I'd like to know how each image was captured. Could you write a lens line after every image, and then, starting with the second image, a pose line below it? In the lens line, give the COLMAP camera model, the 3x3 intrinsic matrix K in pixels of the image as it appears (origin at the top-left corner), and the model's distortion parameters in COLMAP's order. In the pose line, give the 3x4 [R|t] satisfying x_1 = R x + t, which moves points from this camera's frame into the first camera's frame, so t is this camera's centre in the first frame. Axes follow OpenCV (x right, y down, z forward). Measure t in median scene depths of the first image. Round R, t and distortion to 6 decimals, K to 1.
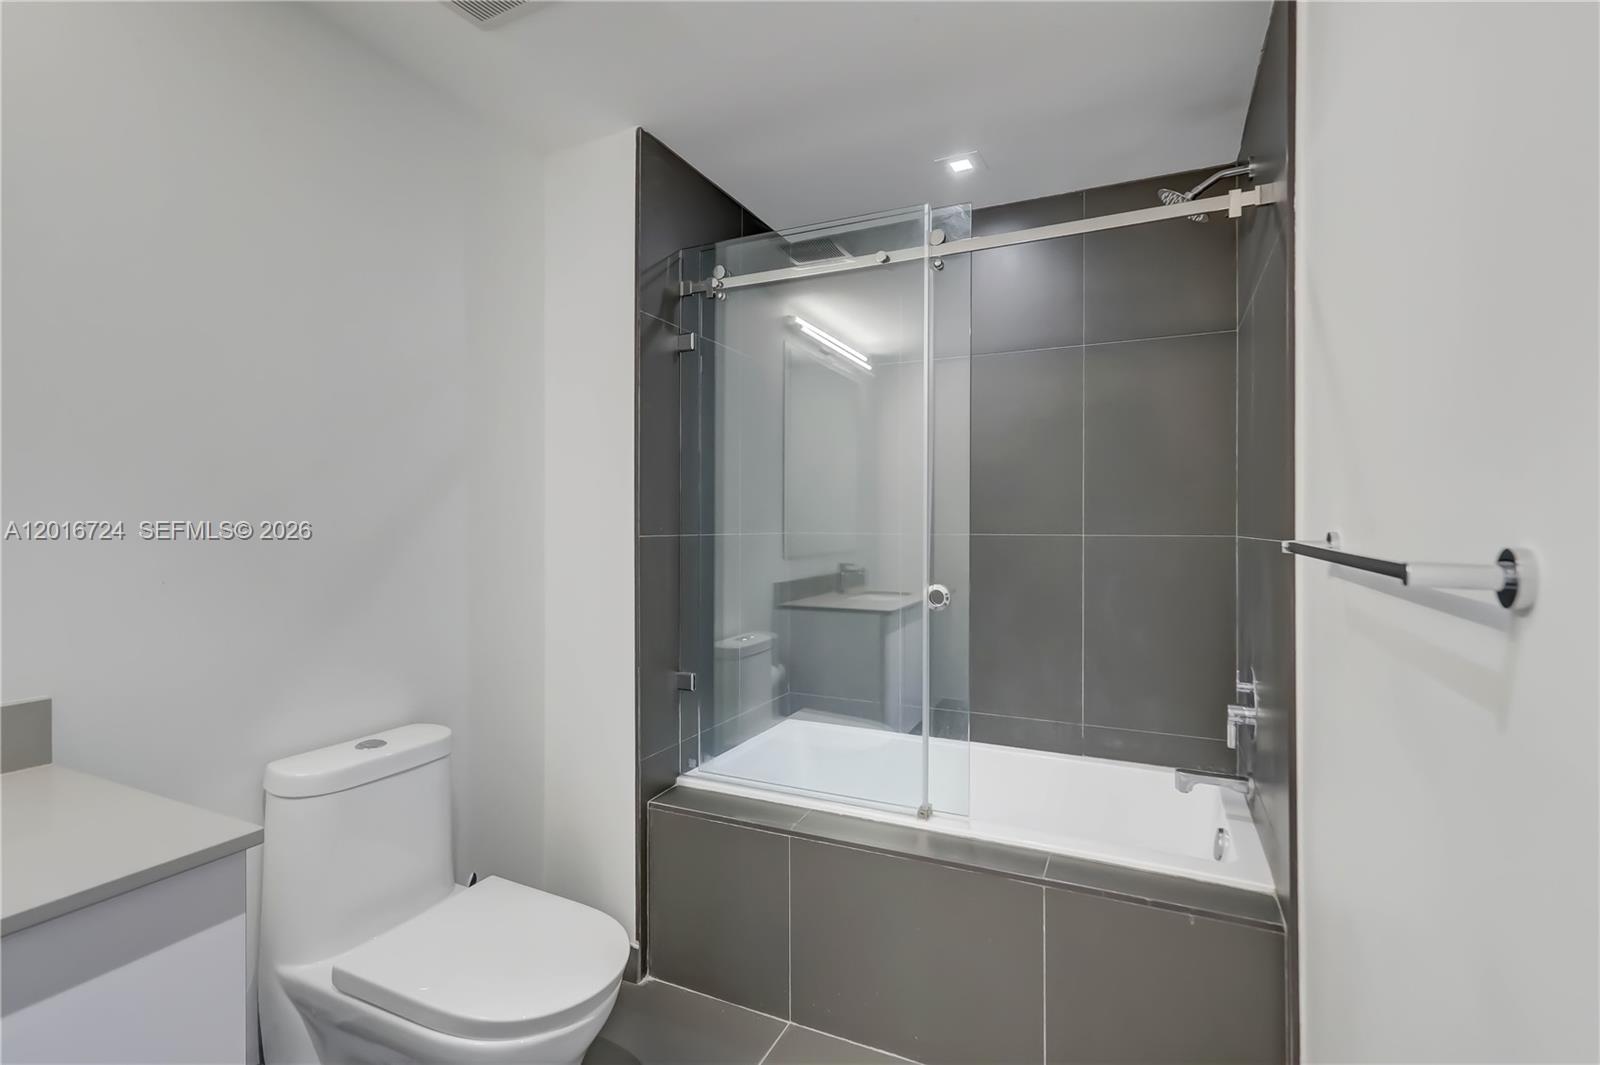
lens RADIAL K [[730.8, 0, 801.6], [0, 730.8, 525.3], [0, 0, 1]] dist [-0.006495, 0.003310]
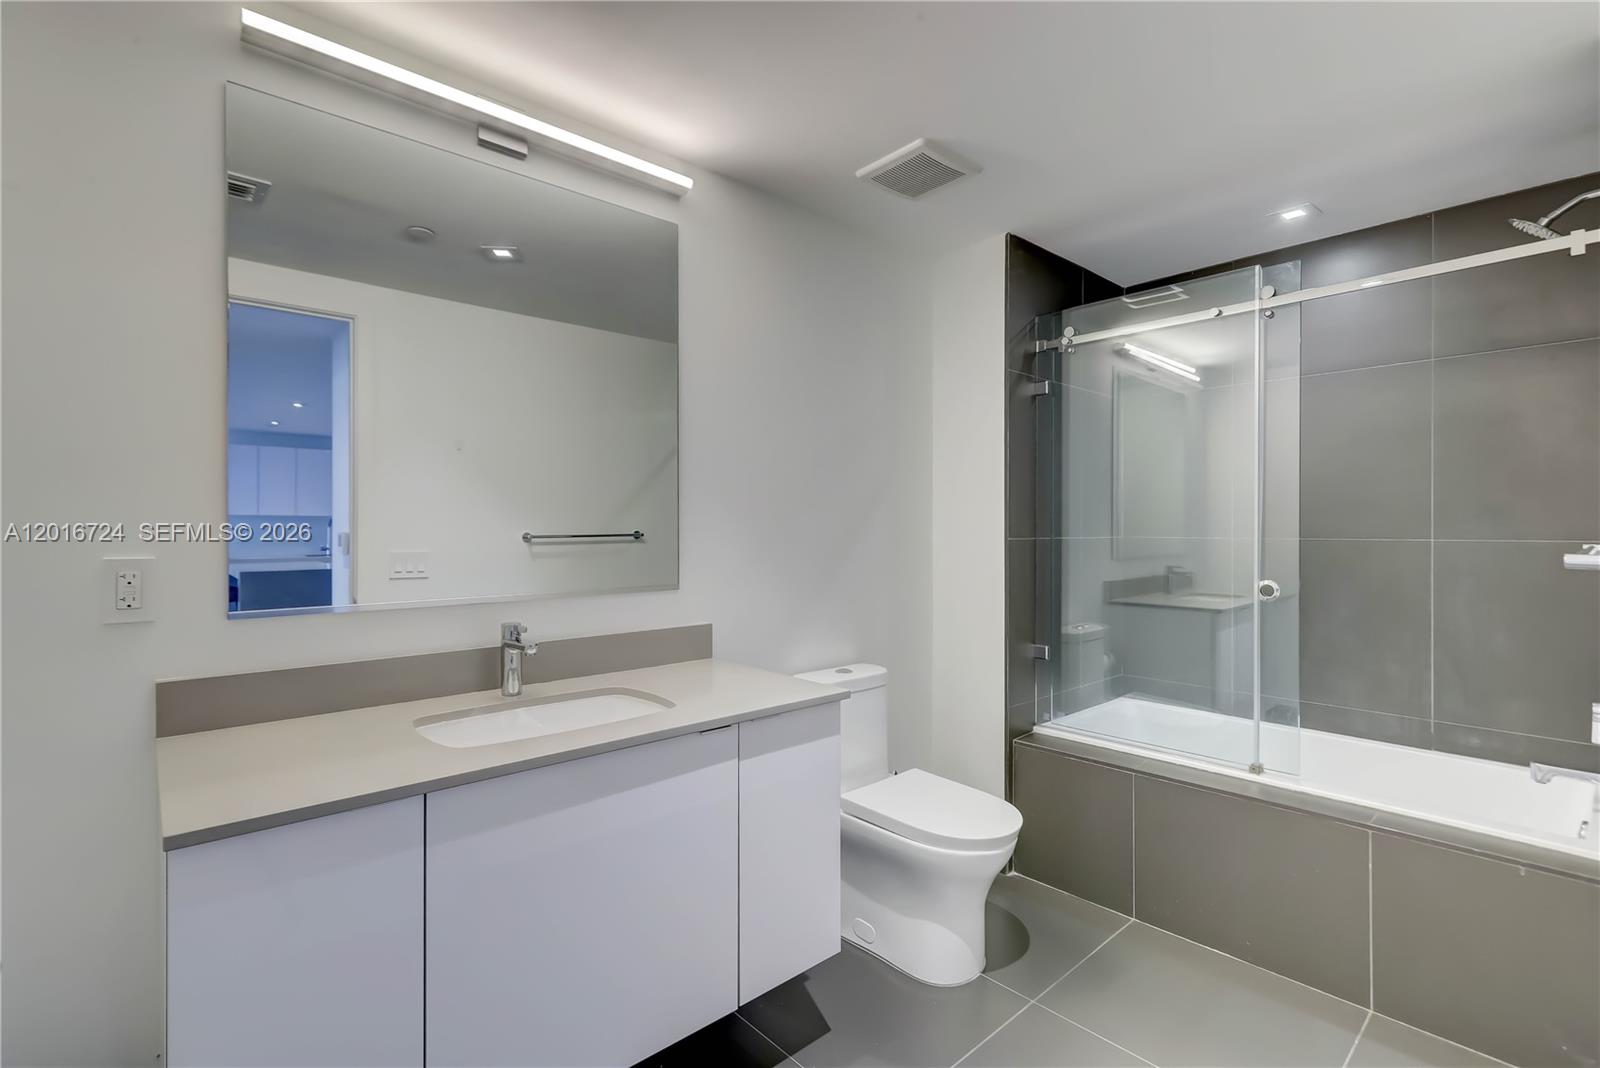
lens RADIAL K [[730.8, 0, 801.6], [0, 730.8, 526.8], [0, 0, 1]] dist [-0.006495, 0.003310]
pose [[0.921696, -0.000856, -0.387912, -0.048765], [-0.000436, 0.999995, -0.003244, -0.002256], [0.387913, 0.003159, 0.921691, -0.351498]]
